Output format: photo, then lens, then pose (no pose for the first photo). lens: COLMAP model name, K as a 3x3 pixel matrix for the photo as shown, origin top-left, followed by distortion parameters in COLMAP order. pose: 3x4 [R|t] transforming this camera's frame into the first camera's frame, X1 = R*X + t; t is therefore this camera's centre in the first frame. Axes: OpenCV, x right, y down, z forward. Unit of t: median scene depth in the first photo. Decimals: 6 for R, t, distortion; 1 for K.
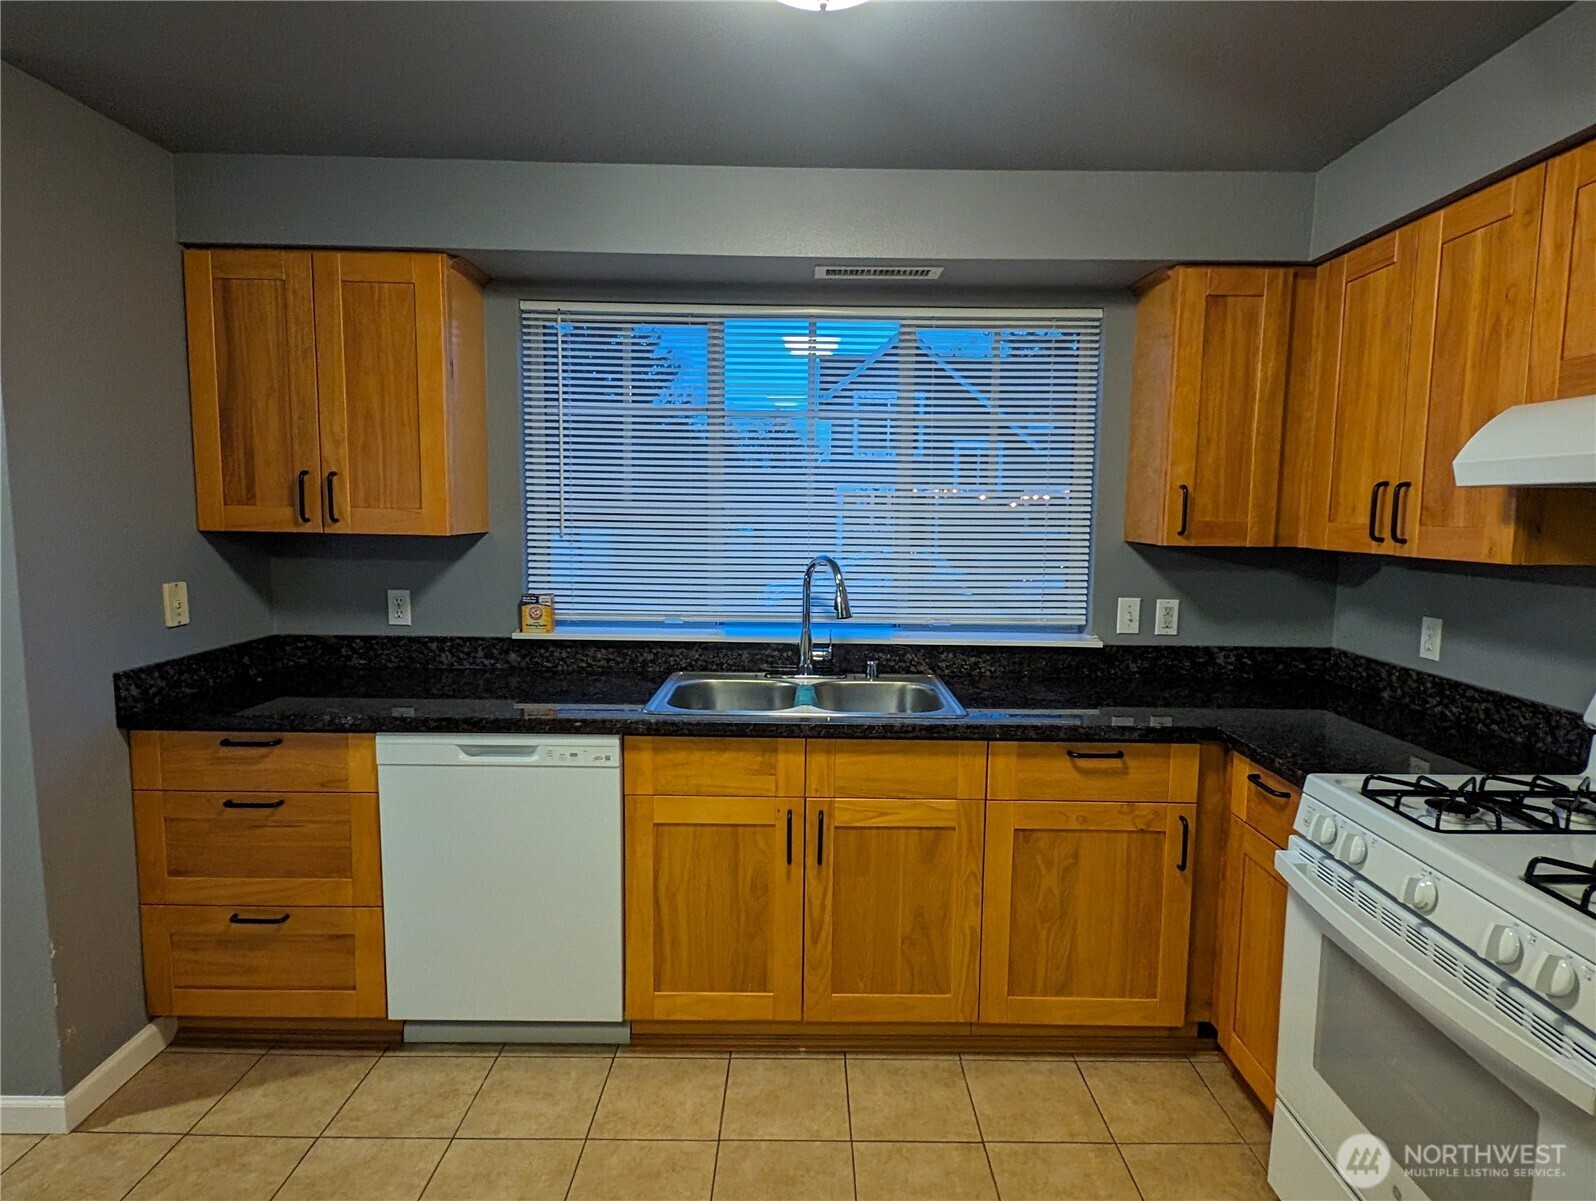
lens RADIAL K [[889.5, 0, 804.2], [0, 889.5, 594.6], [0, 0, 1]] dist [0.017616, -0.012131]
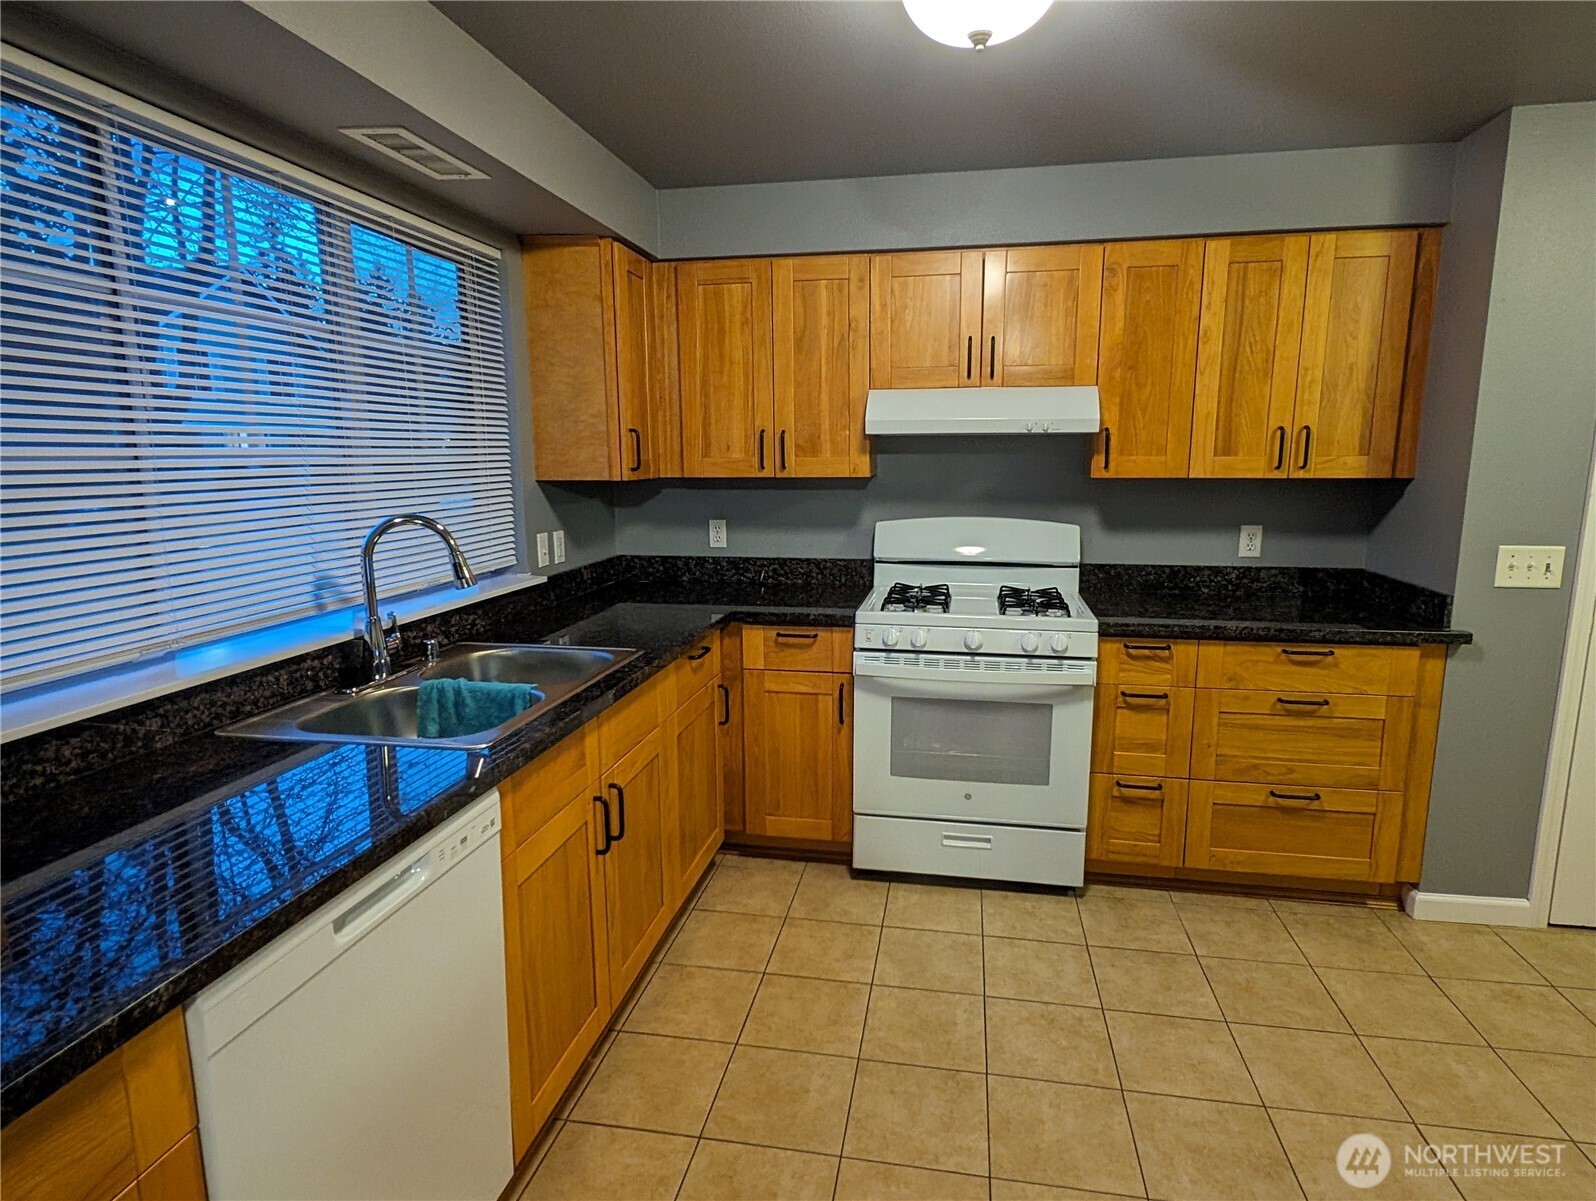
lens RADIAL K [[889.5, 0, 801.4], [0, 889.5, 599.1], [0, 0, 1]] dist [0.017616, -0.012131]
pose [[0.184288, -0.175342, 0.967105, -0.777887], [0.106777, 0.981706, 0.157643, -0.067299], [-0.977055, 0.074213, 0.199639, 0.590351]]
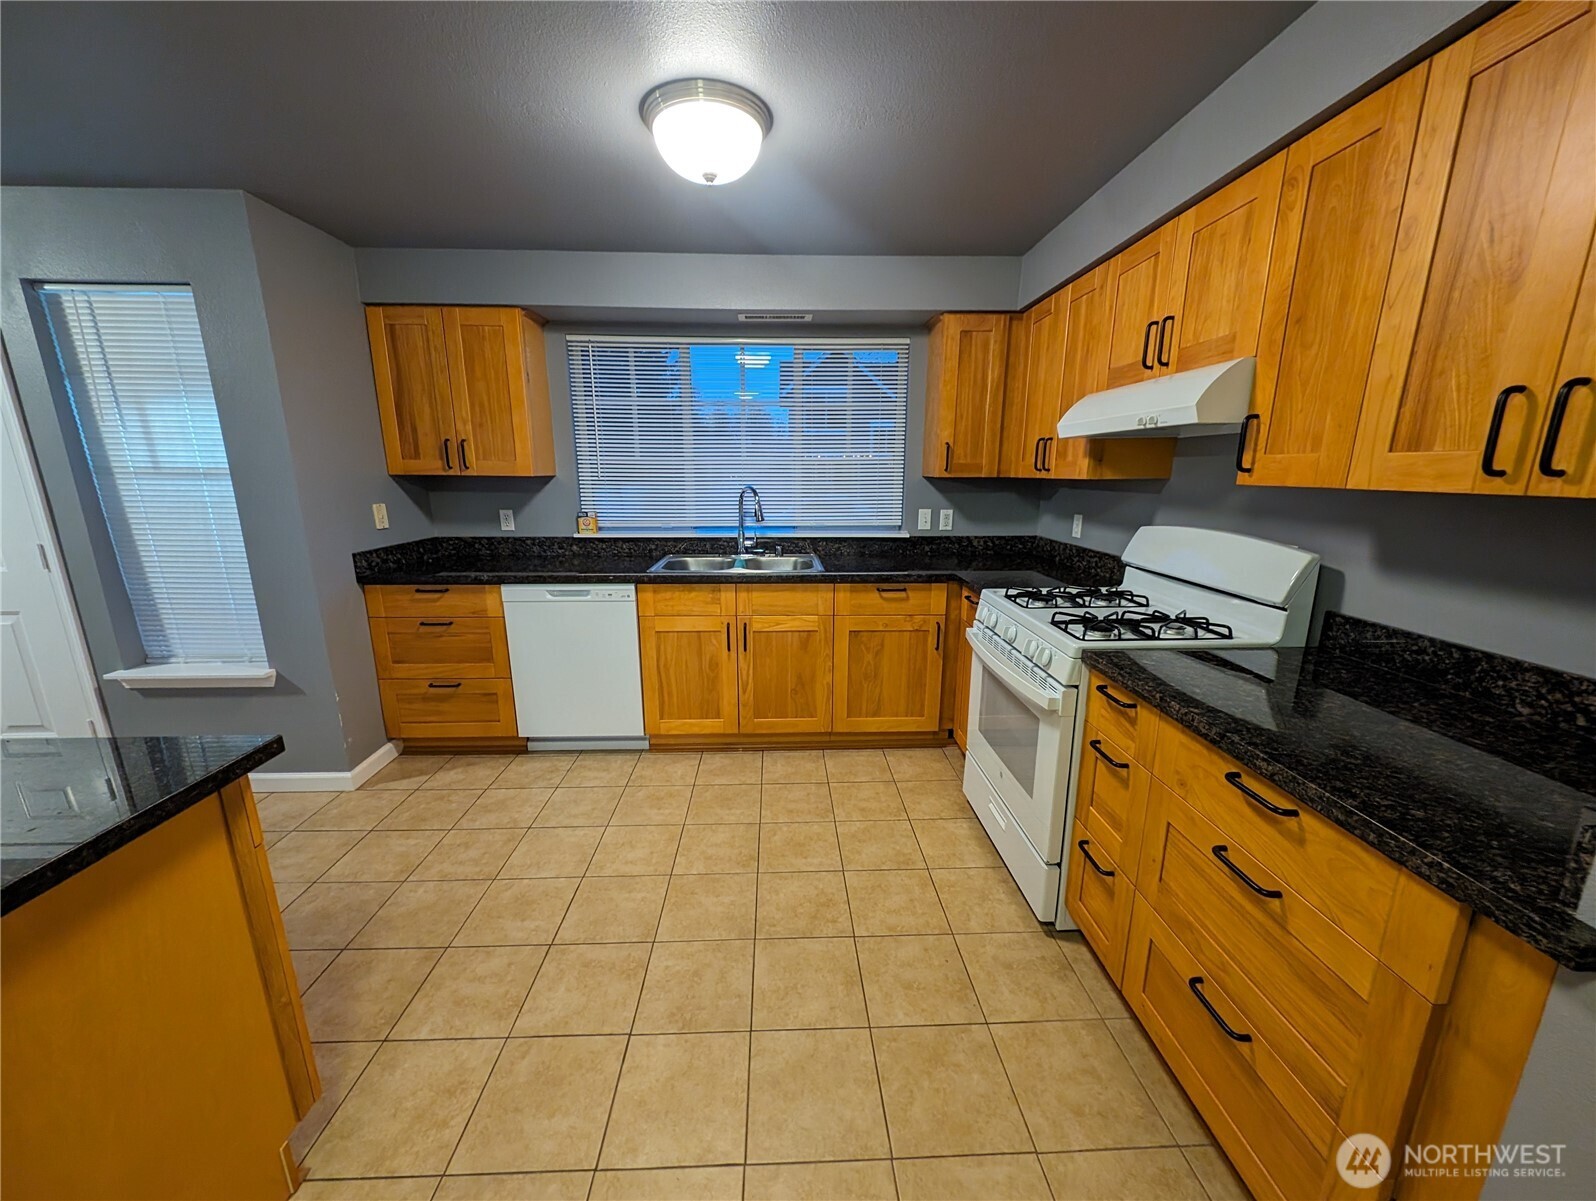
lens RADIAL K [[596.9, 0, 793.3], [0, 596.9, 602.0], [0, 0, 1]] dist [0.011918, -0.000899]
pose [[0.999513, -0.017913, 0.025546, 0.085695], [0.014754, 0.992799, 0.118876, 0.051023], [-0.027492, -0.118442, 0.992580, -0.231436]]
